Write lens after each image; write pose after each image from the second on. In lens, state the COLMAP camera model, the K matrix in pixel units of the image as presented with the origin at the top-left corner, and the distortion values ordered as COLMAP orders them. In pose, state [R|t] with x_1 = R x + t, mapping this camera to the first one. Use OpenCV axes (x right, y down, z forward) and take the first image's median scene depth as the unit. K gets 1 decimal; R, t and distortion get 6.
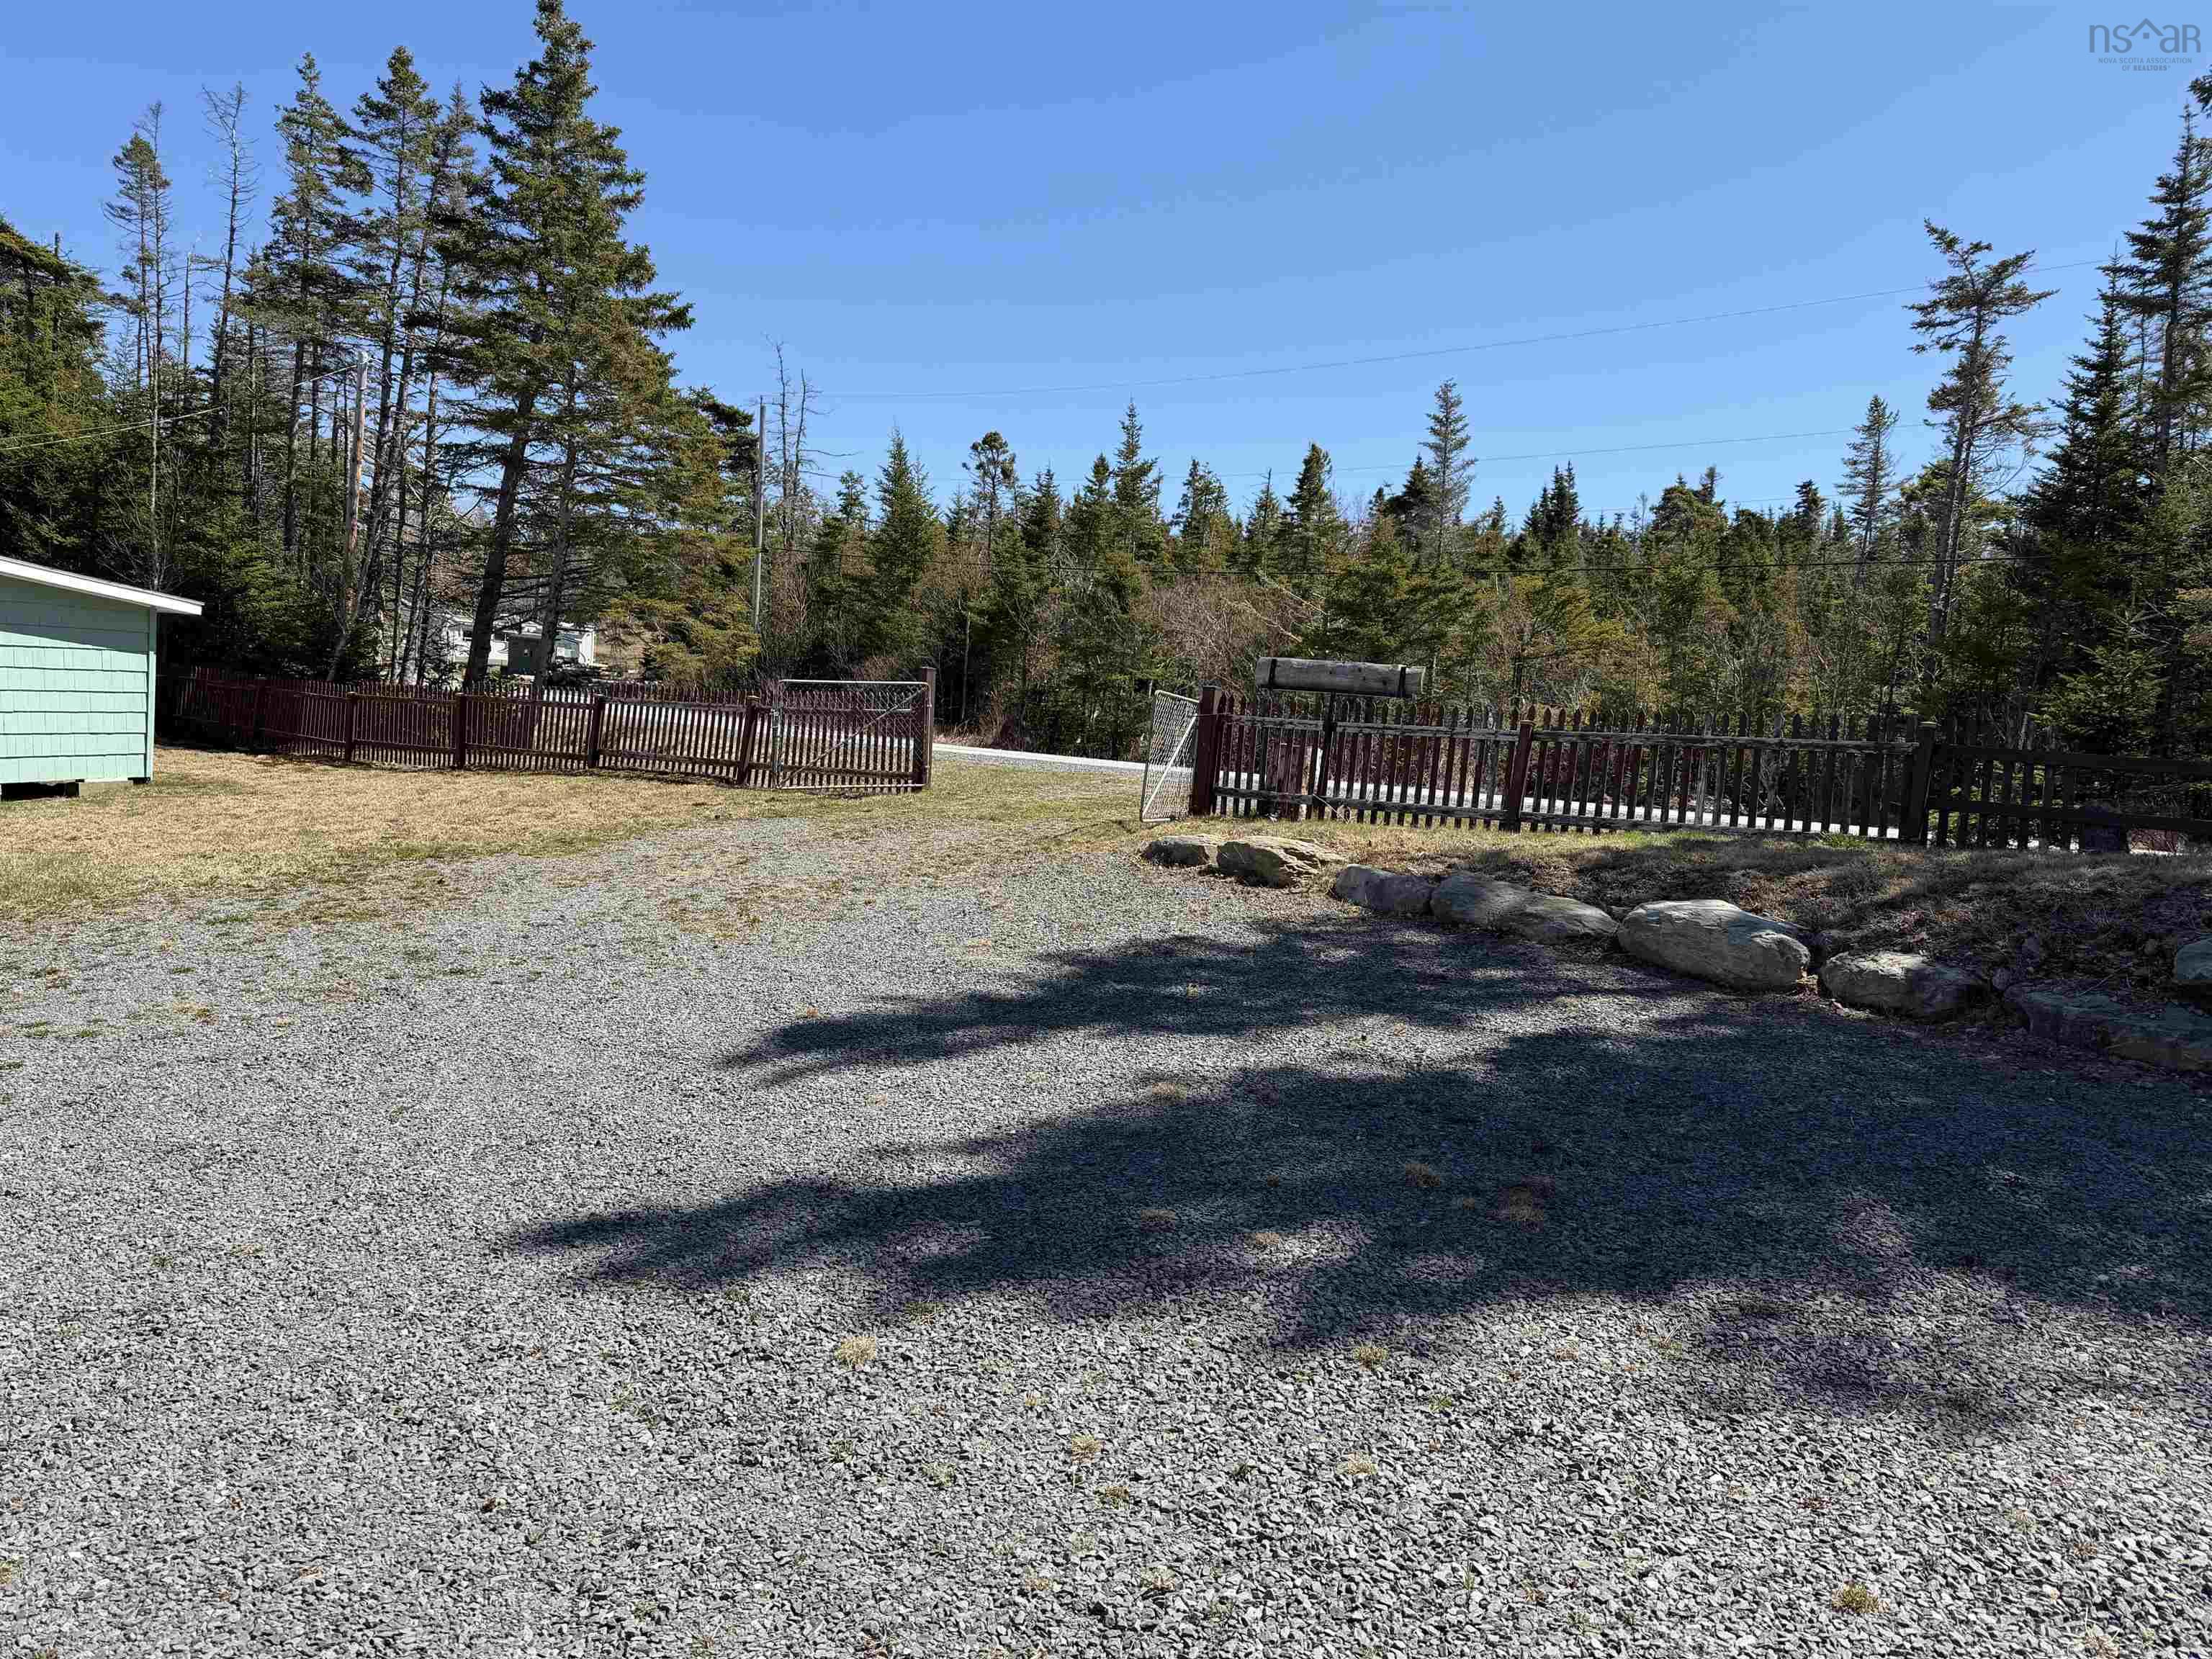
lens RADIAL K [[1557.8, 0, 1108.4], [0, 1557.8, 835.3], [0, 0, 1]] dist [0.052539, -0.082312]
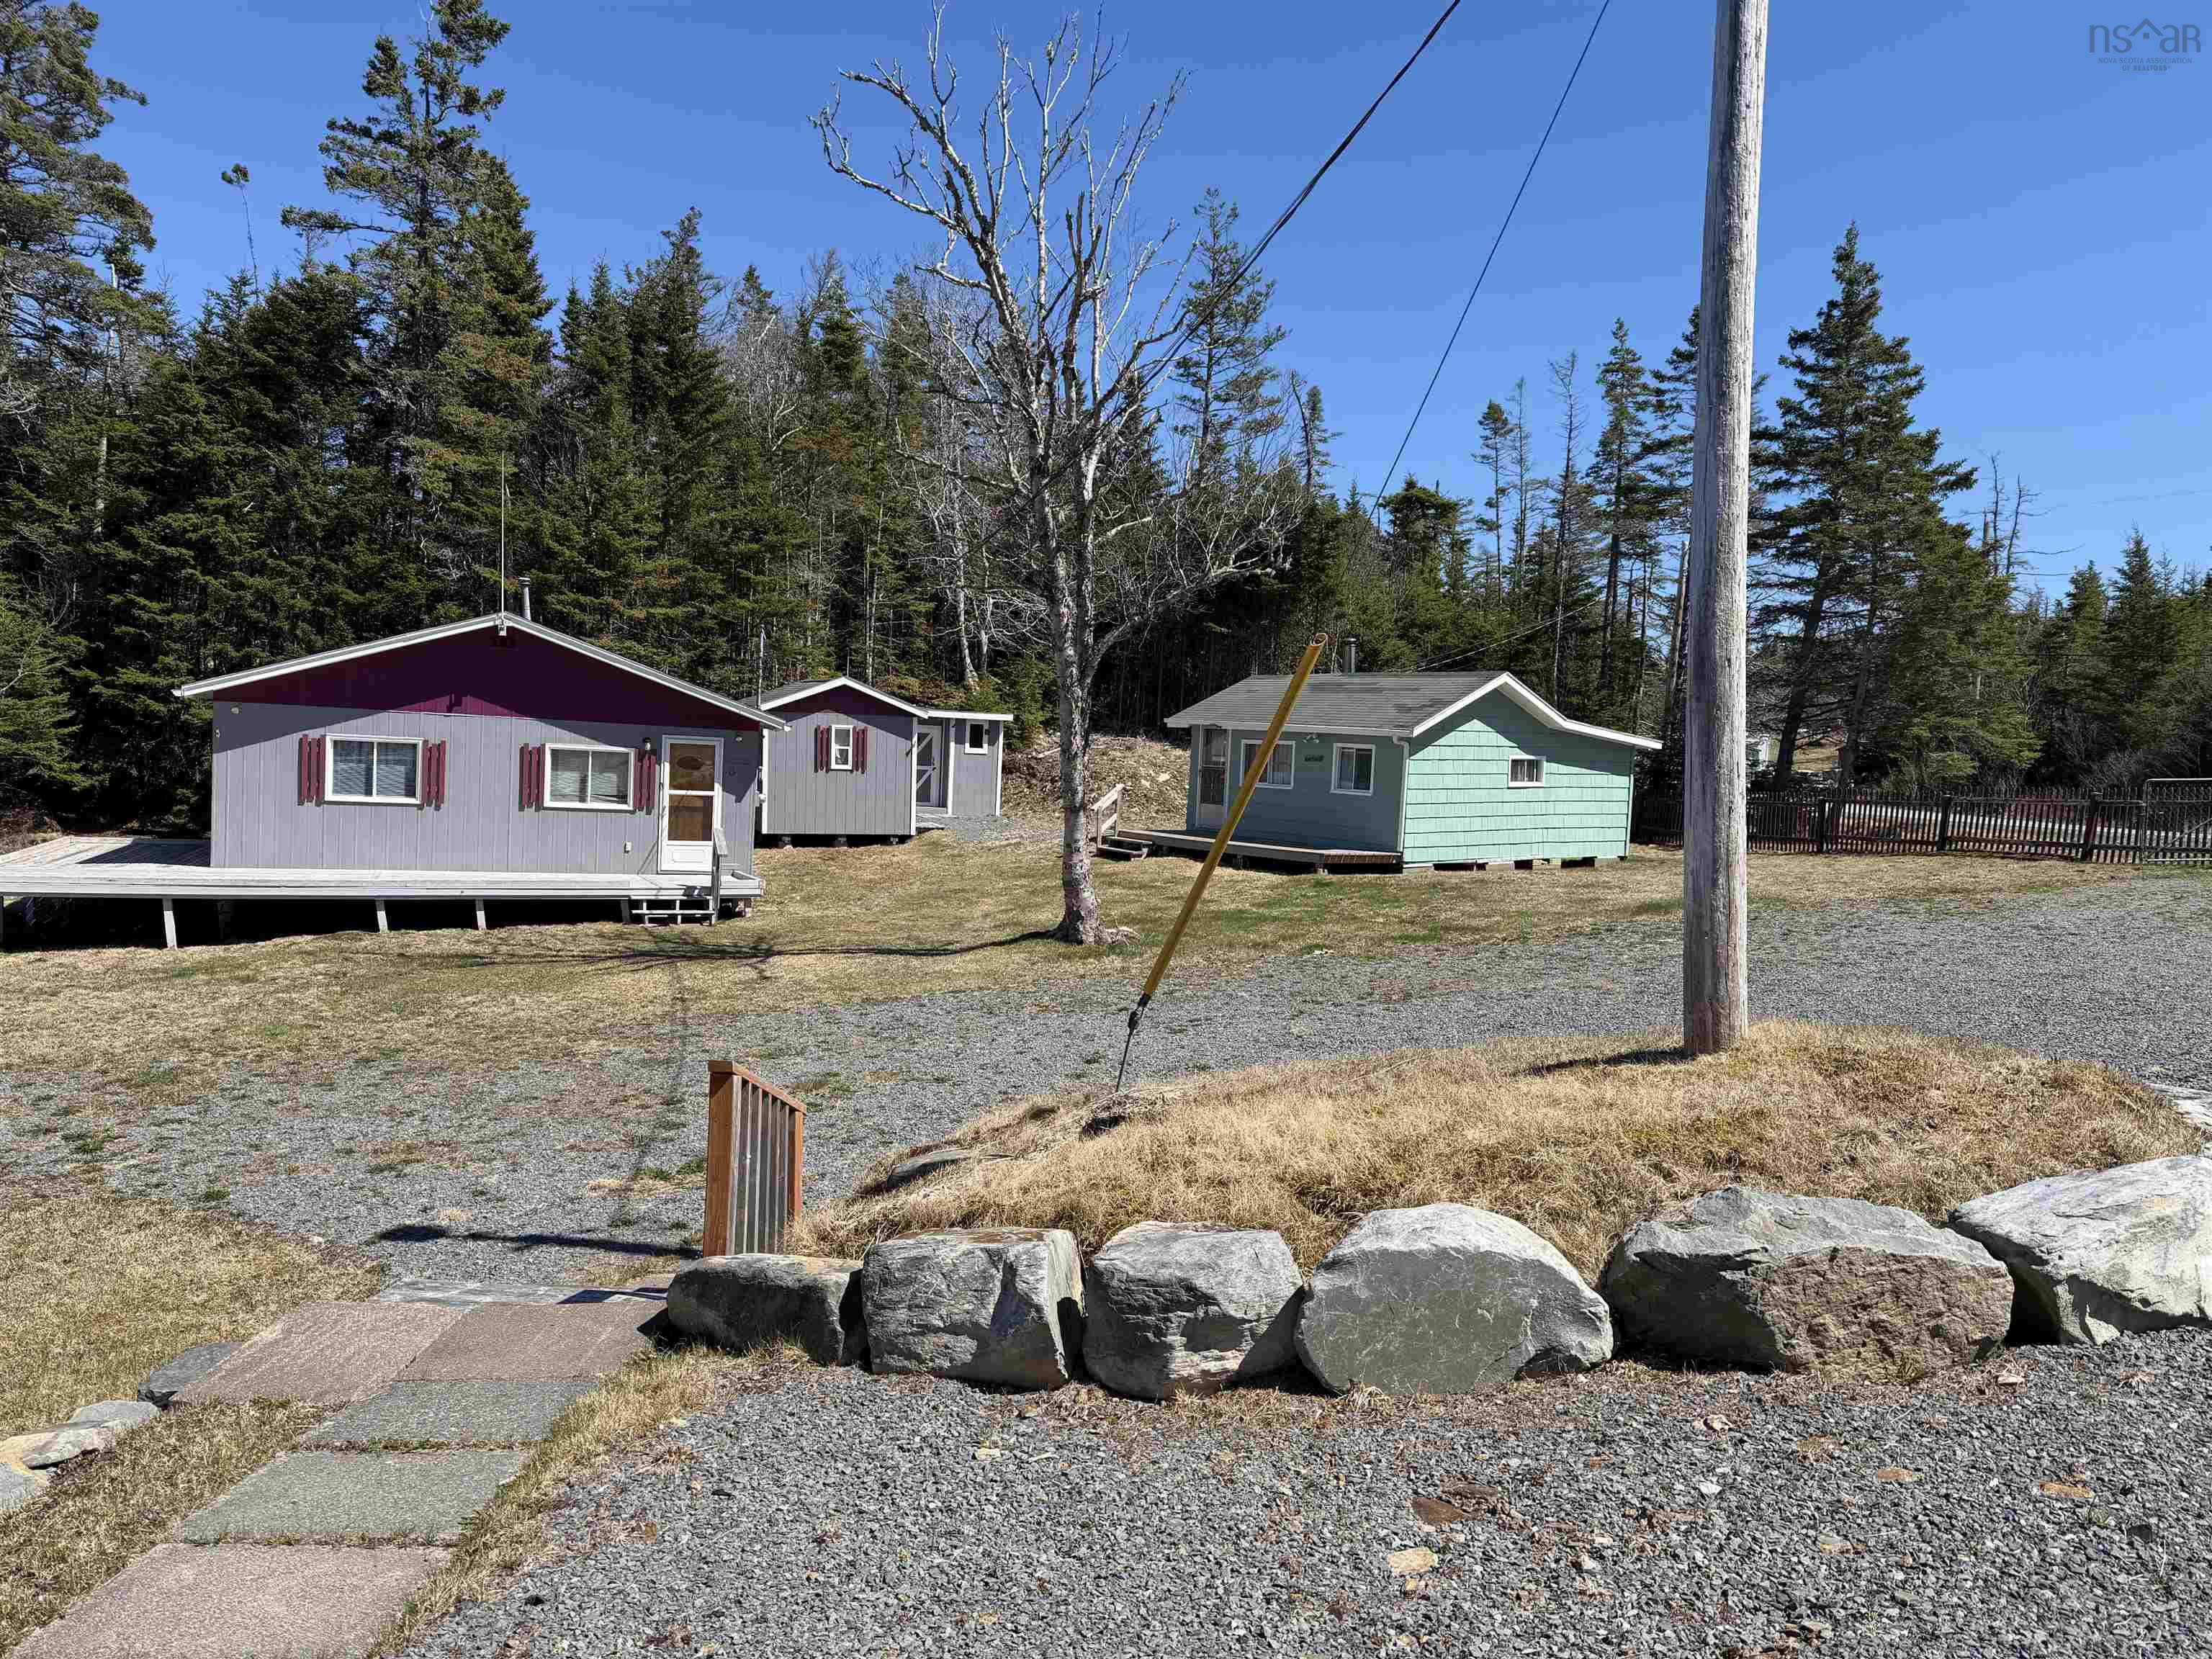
lens RADIAL K [[1557.8, 0, 1120.0], [0, 1557.8, 773.1], [0, 0, 1]] dist [0.052539, -0.082312]
pose [[0.781577, -0.036733, -0.622726, -0.039361], [-0.029994, 0.994897, -0.096332, 0.023320], [0.623087, 0.093969, 0.776487, -0.291267]]
